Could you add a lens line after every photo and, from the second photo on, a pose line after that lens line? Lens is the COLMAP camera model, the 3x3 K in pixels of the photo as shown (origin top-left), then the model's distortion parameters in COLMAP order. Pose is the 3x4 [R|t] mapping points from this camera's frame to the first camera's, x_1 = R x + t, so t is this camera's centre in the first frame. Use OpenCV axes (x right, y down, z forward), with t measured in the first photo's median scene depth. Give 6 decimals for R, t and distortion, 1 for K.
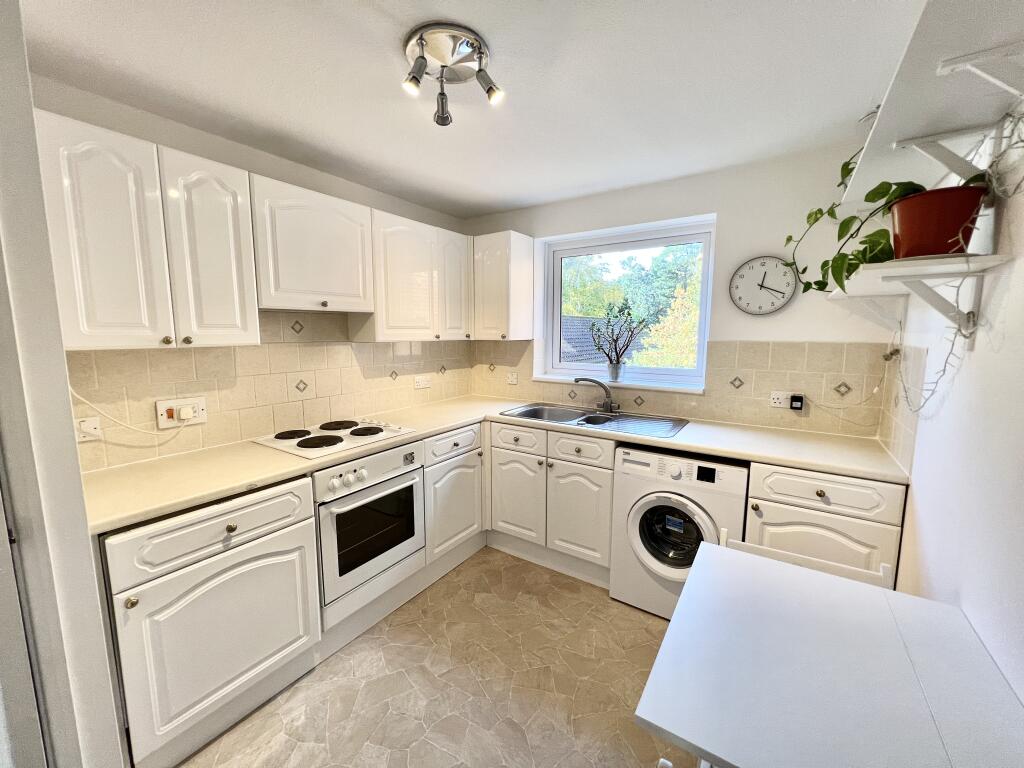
lens RADIAL K [[408.0, 0, 507.7], [0, 408.0, 383.2], [0, 0, 1]] dist [-0.003182, -0.000204]
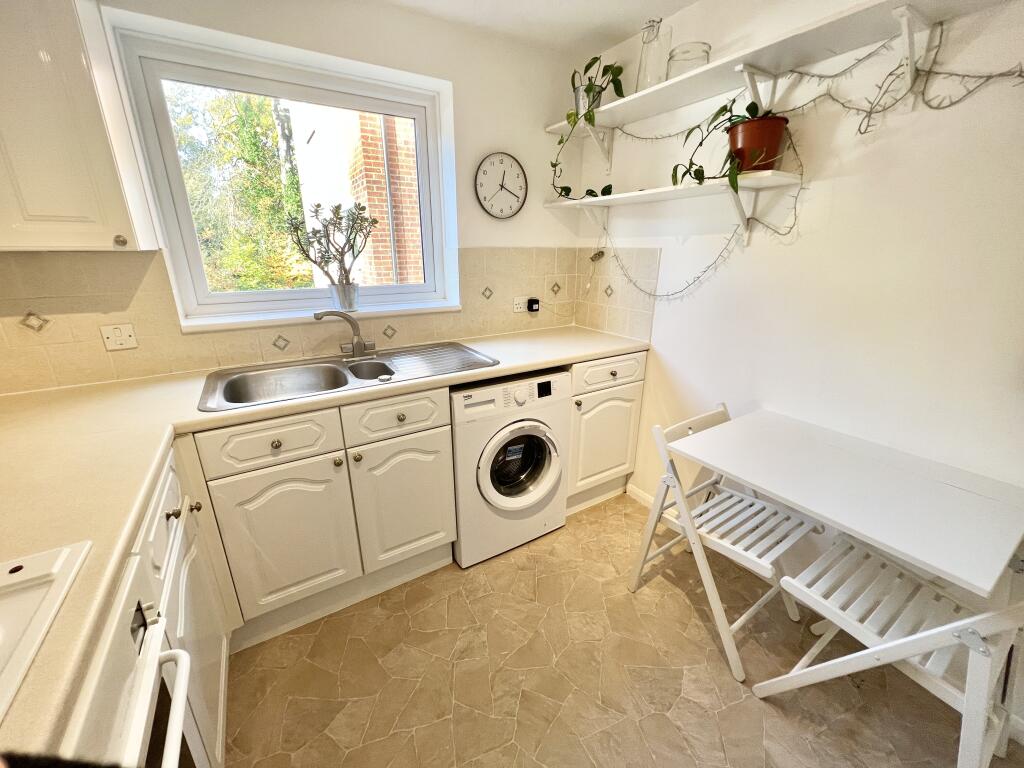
lens RADIAL K [[408.0, 0, 508.8], [0, 408.0, 384.4], [0, 0, 1]] dist [-0.003182, -0.000204]
pose [[0.408410, -0.288383, 0.866046, -0.332250], [0.117338, 0.957496, 0.263501, -0.044822], [-0.905225, -0.005996, 0.424890, 0.582022]]
